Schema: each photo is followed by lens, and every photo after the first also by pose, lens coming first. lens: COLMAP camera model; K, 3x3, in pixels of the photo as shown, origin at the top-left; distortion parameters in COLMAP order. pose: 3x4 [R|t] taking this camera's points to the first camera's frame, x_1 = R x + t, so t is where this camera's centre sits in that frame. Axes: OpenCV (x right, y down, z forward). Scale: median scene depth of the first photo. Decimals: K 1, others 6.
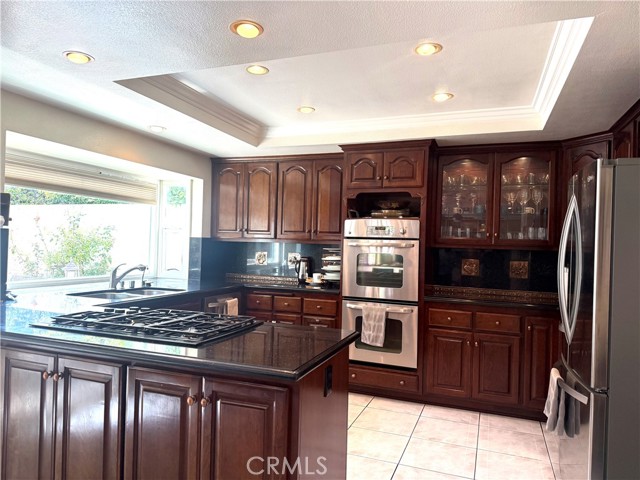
lens RADIAL K [[447.6, 0, 315.0], [0, 447.6, 236.7], [0, 0, 1]] dist [-0.020276, -0.018196]
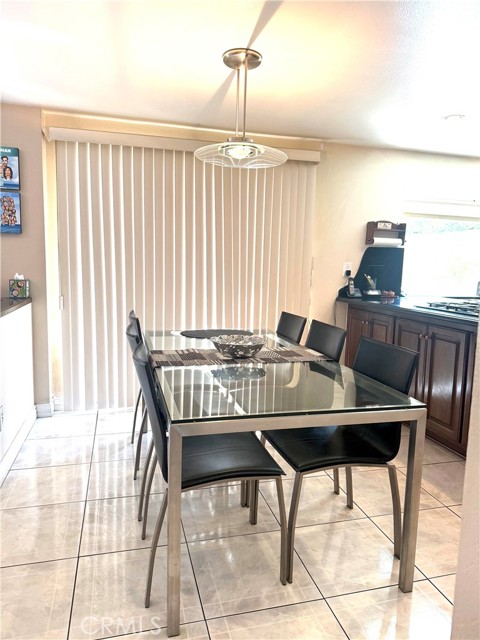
lens RADIAL K [[447.6, 0, 238.5], [0, 447.6, 318.9], [0, 0, 1]] dist [-0.020276, -0.018196]
pose [[0.575681, 0.098499, -0.811720, 0.353109], [-0.002736, 0.992944, 0.118549, 0.071253], [0.817670, -0.066026, 0.571889, -0.516175]]
